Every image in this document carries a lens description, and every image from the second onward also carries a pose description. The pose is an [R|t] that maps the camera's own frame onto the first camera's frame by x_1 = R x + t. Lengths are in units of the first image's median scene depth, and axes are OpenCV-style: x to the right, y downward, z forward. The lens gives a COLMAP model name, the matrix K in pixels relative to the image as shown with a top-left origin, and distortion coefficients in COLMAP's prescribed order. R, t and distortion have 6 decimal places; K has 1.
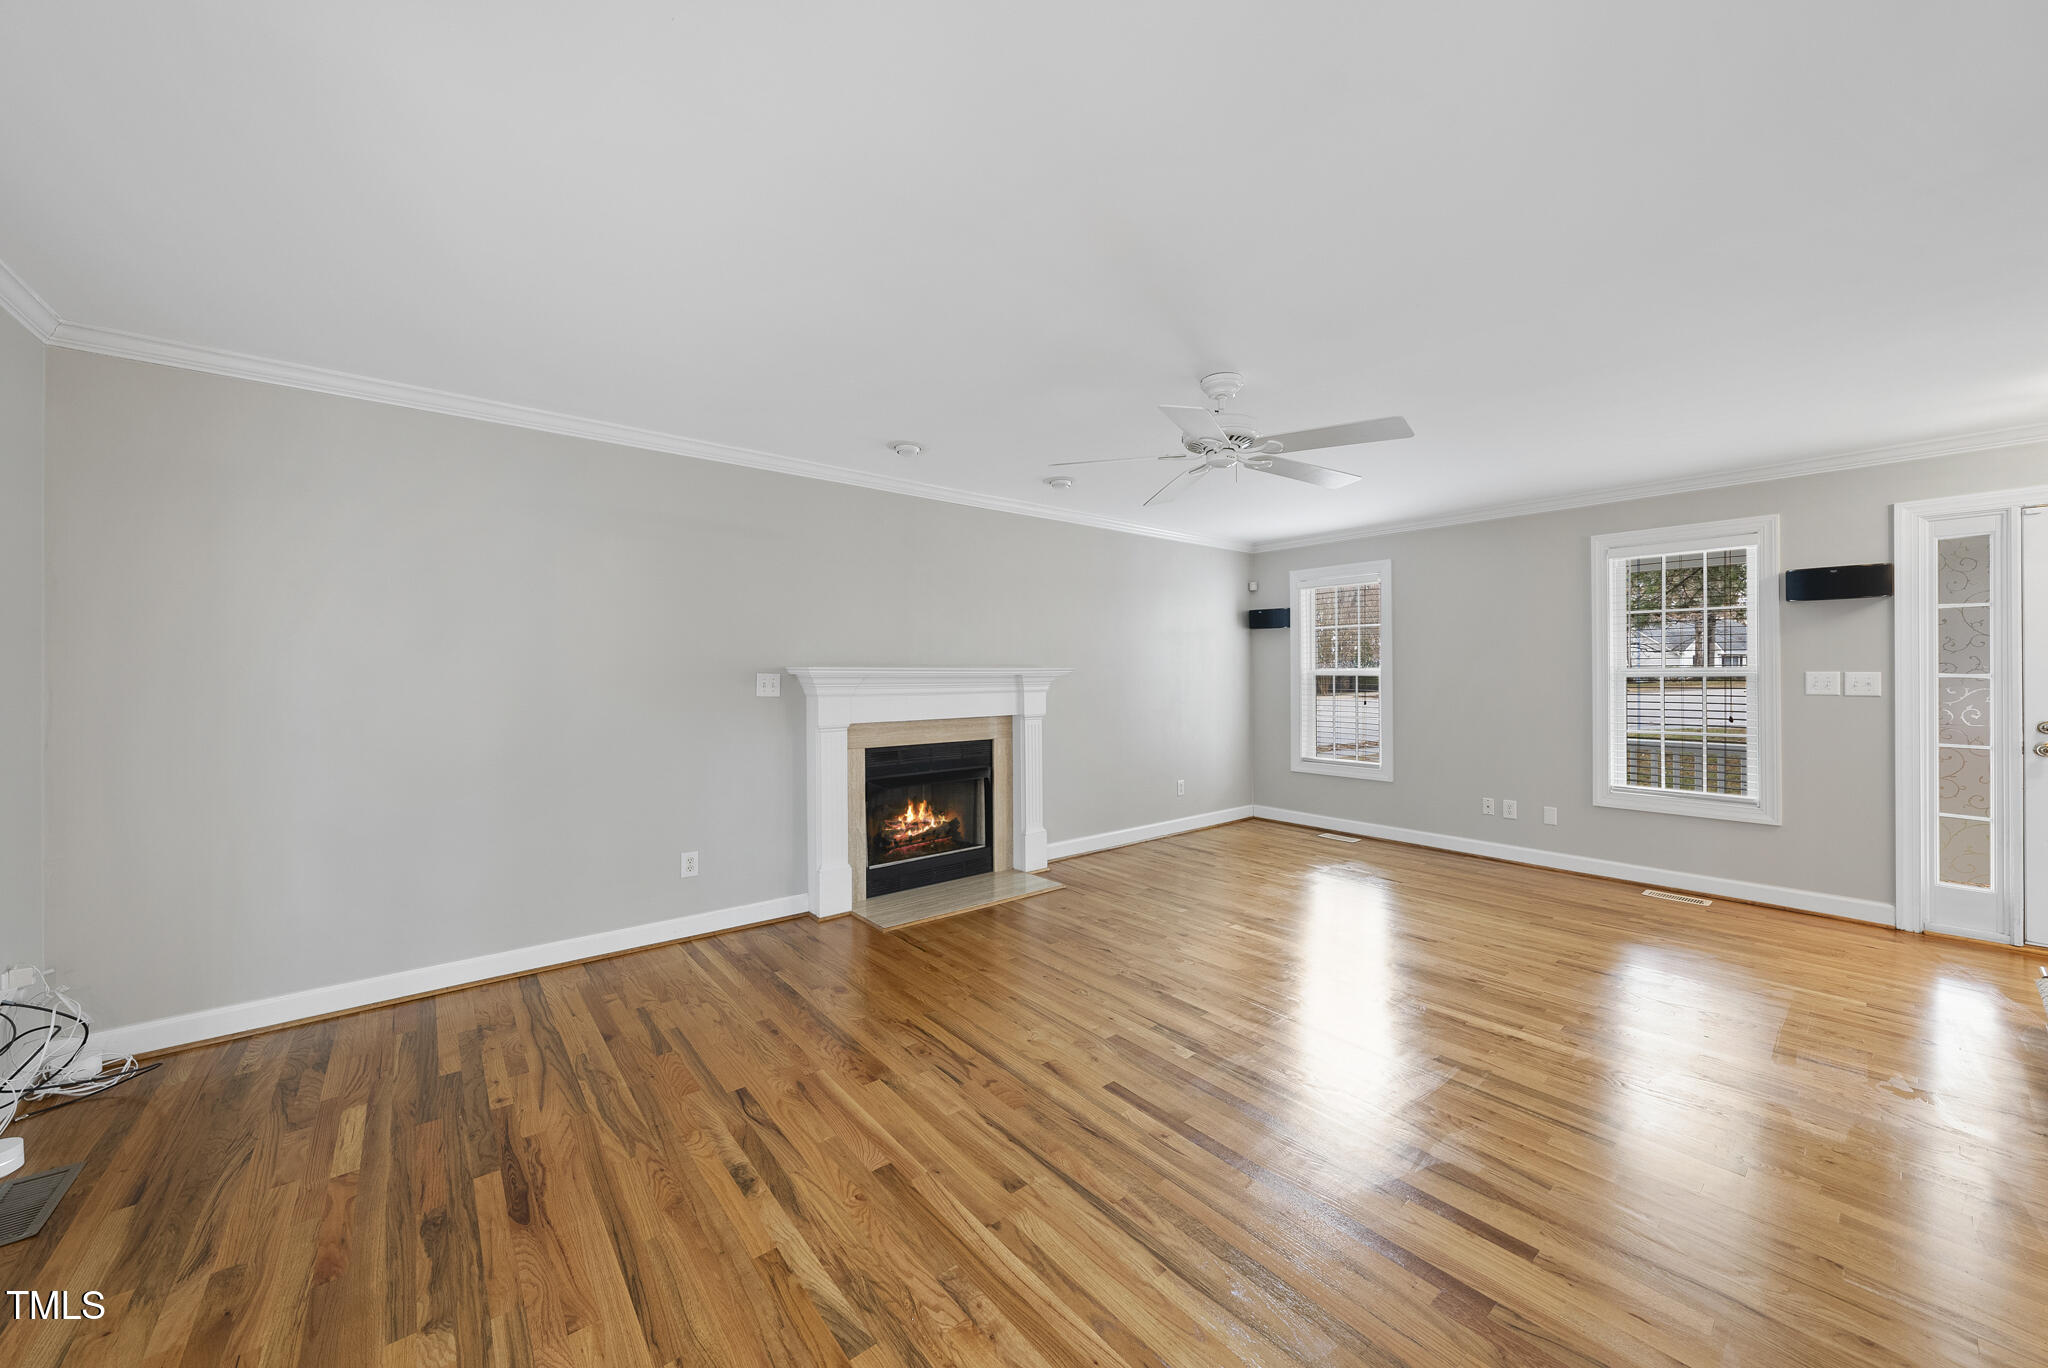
lens RADIAL K [[746.0, 0, 1030.6], [0, 746.0, 667.8], [0, 0, 1]] dist [0.001231, 0.000083]
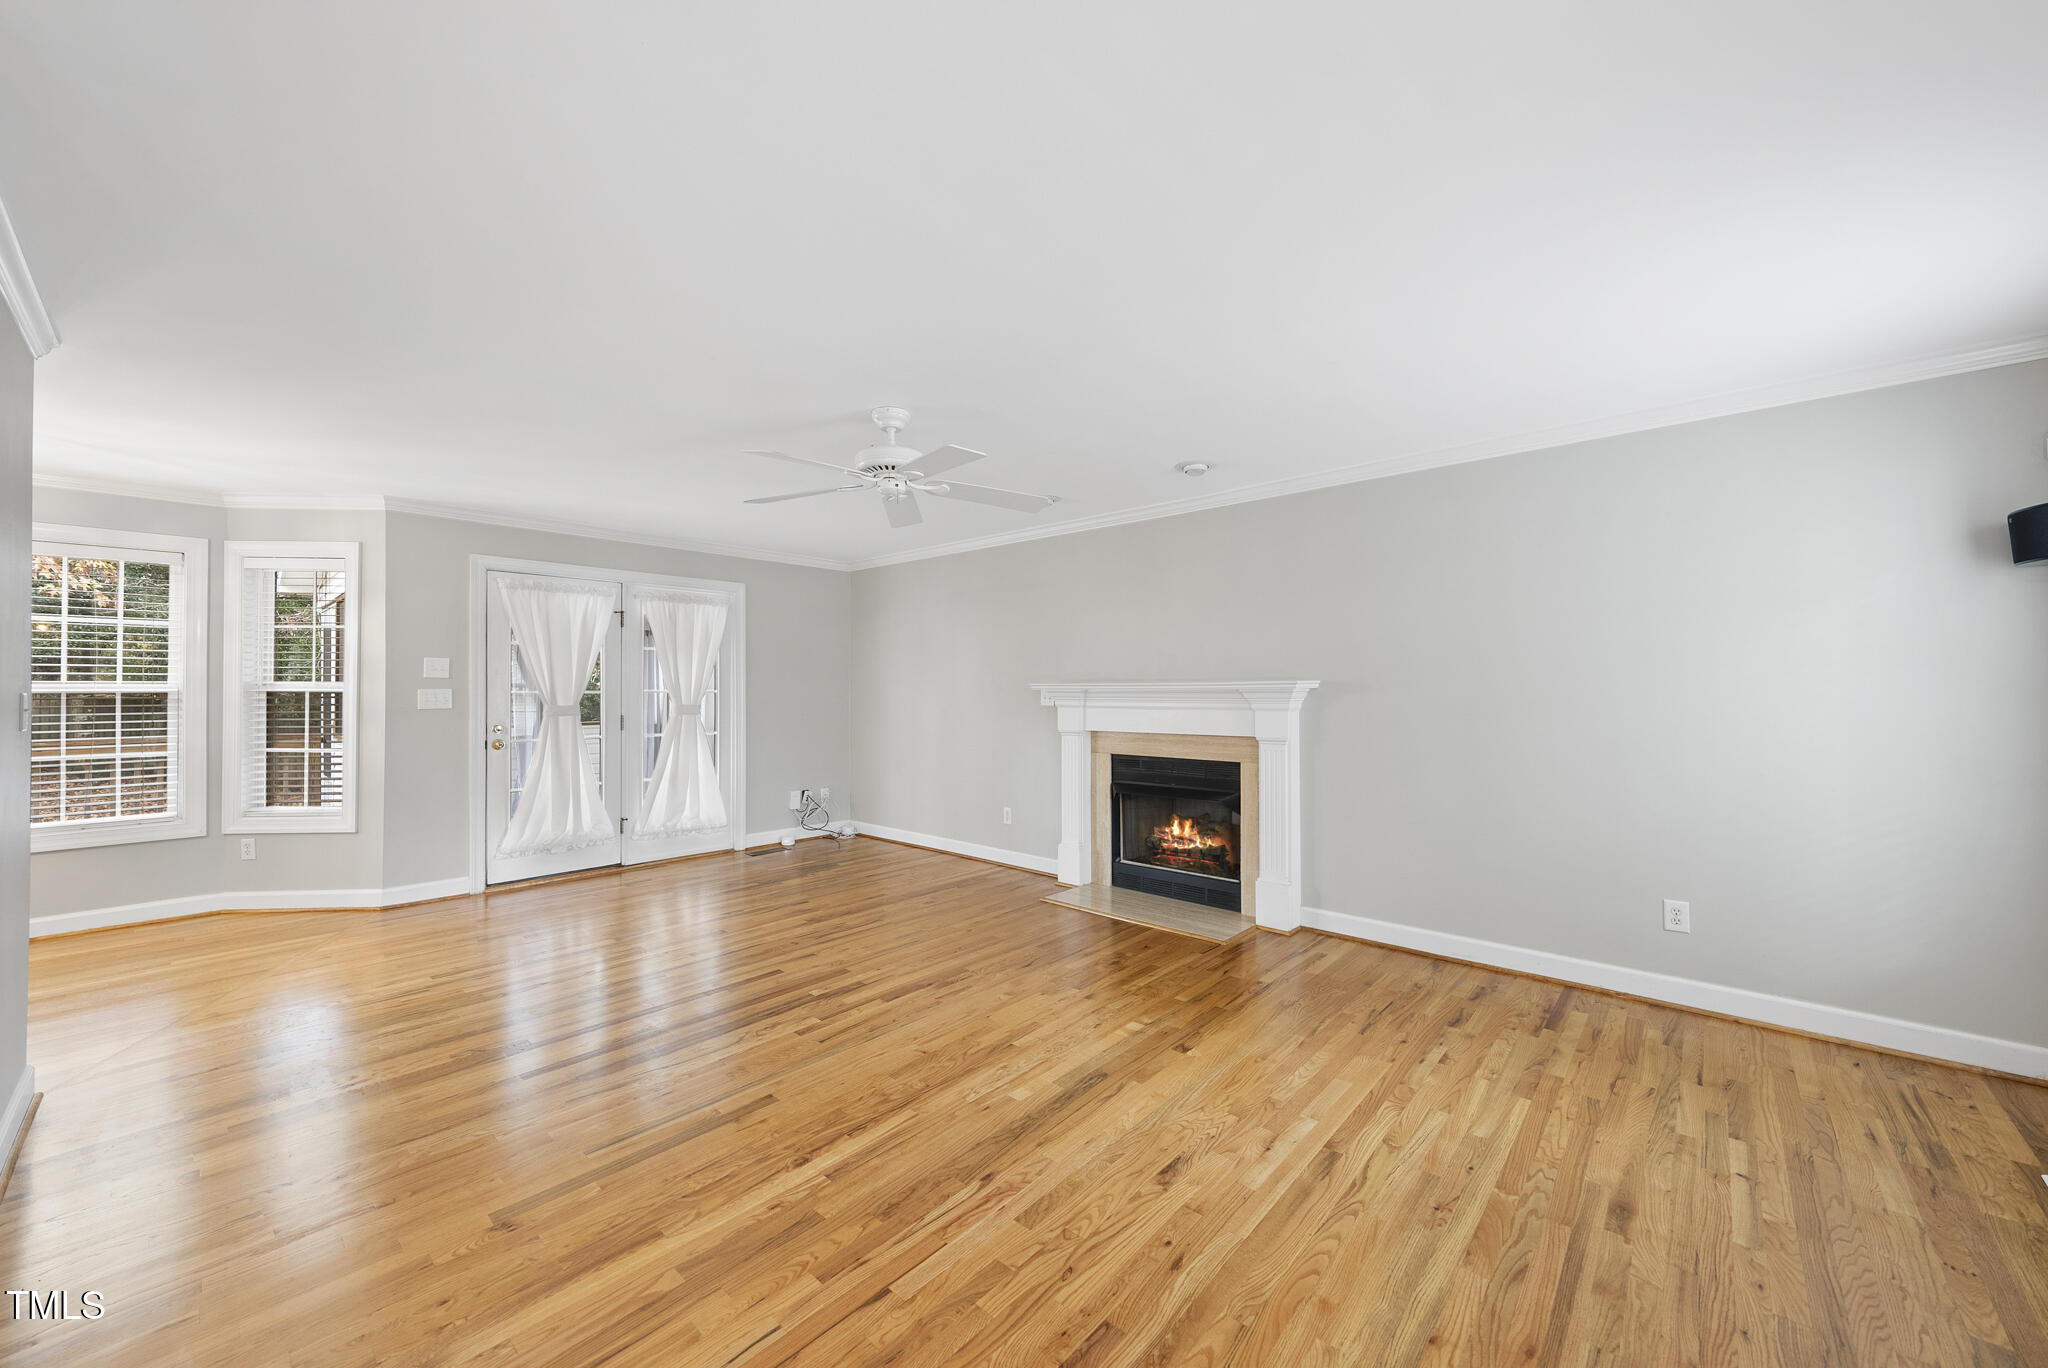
lens RADIAL K [[763.9, 0, 1025.2], [0, 763.9, 682.3], [0, 0, 1]] dist [-0.000411, 0.000061]
pose [[0.142707, -0.009396, -0.989720, 0.990053], [0.008084, 0.999933, -0.008327, 0.007099], [0.989732, -0.006812, 0.142773, 0.756955]]
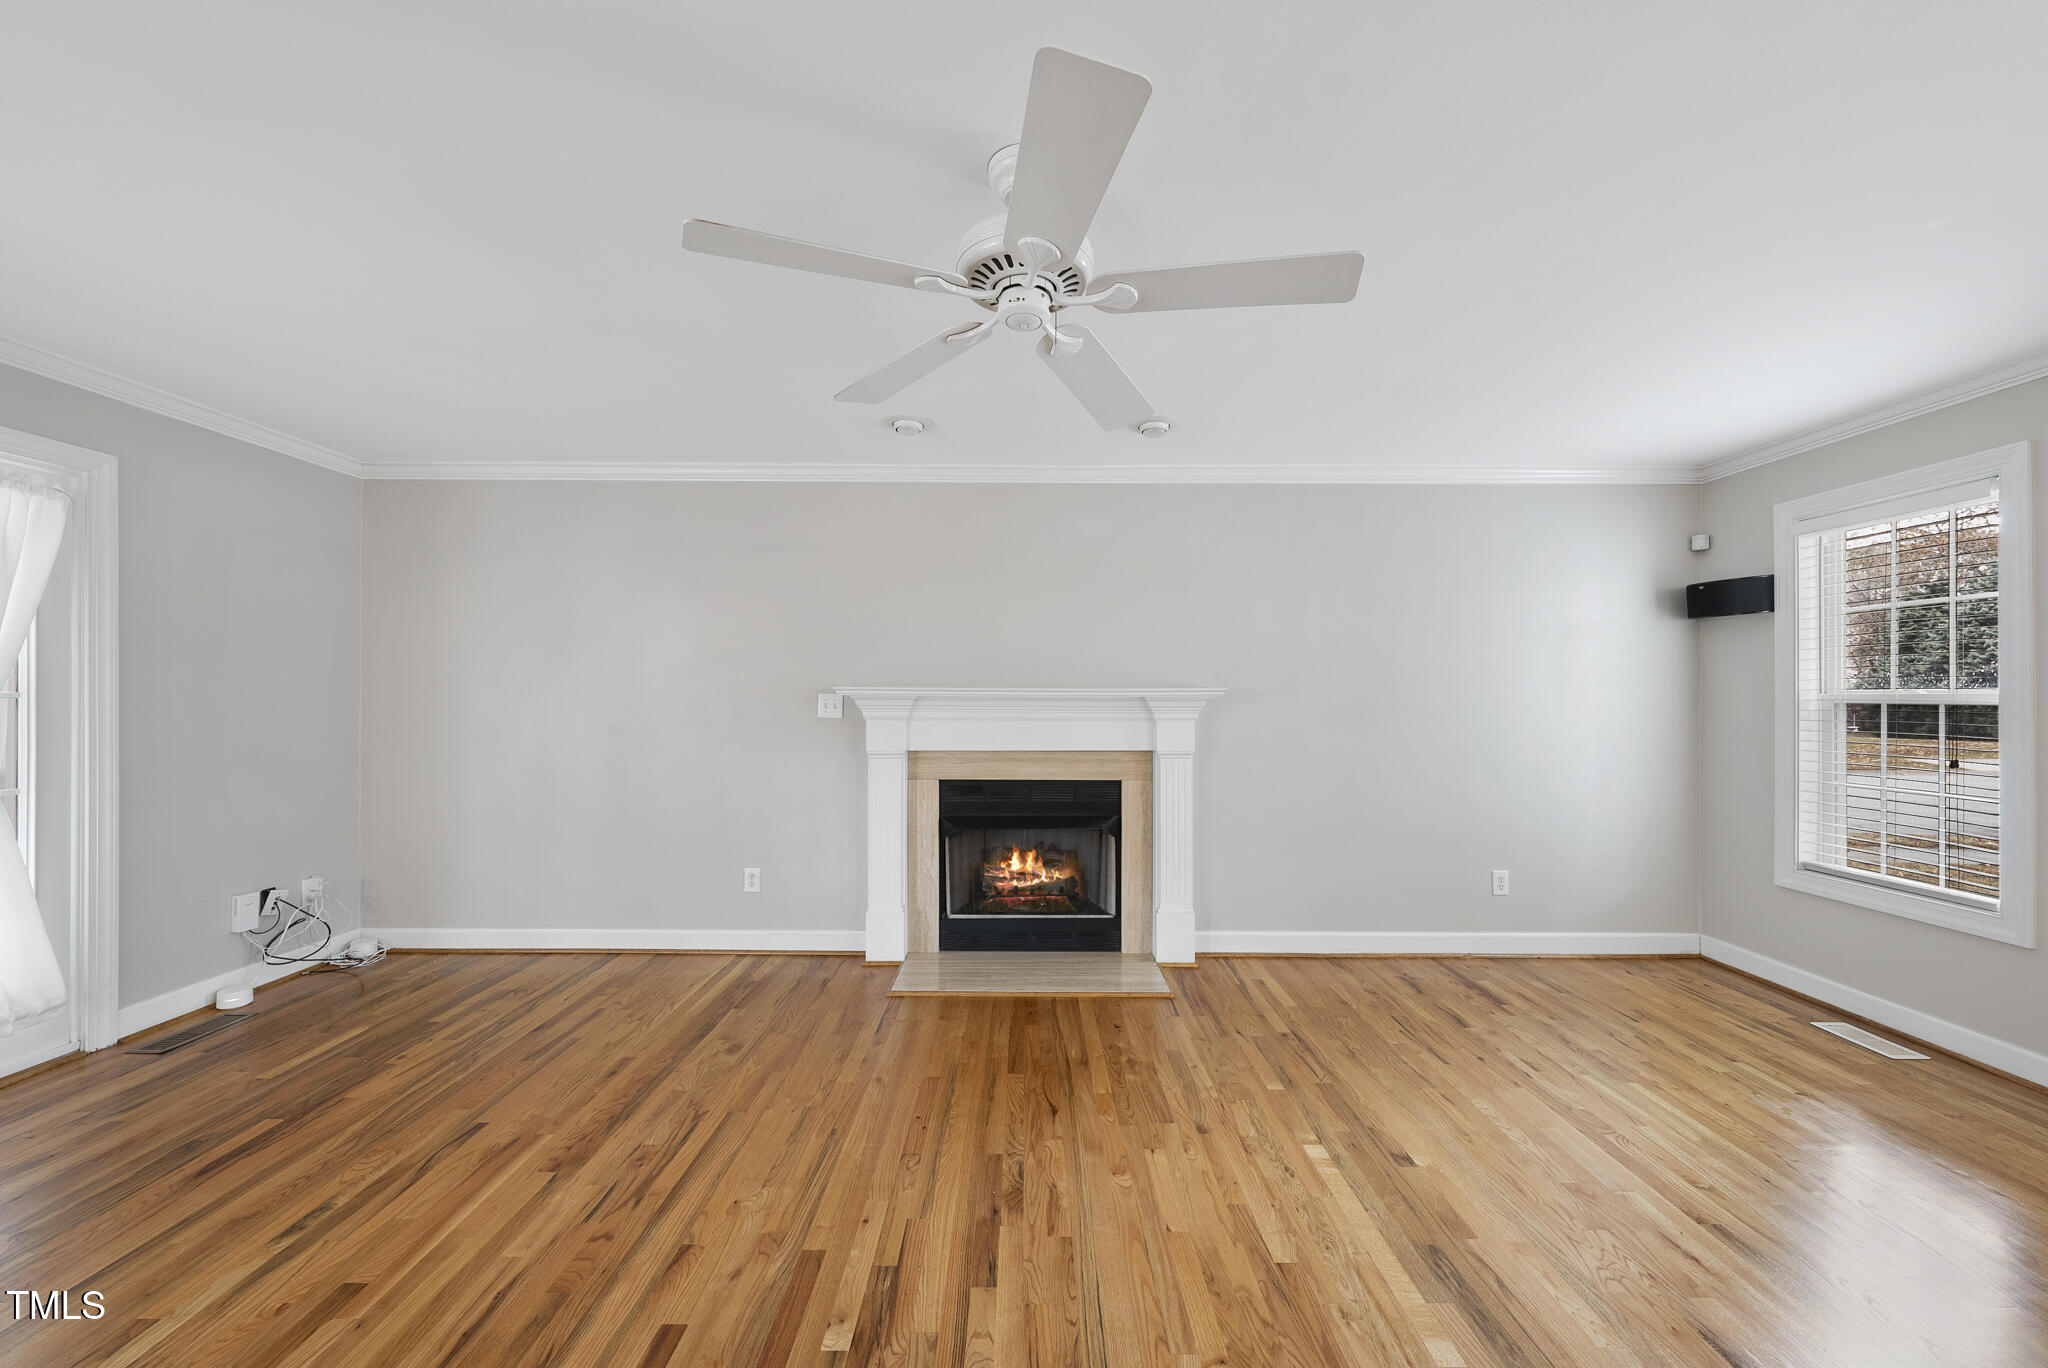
lens RADIAL K [[746.2, 0, 1022.7], [0, 746.2, 692.1], [0, 0, 1]] dist [-0.000626, 0.000045]
pose [[0.768609, 0.000302, -0.639719, 0.448968], [-0.000541, 1.000000, -0.000178, 0.005253], [0.639719, 0.000482, 0.768609, 0.417212]]
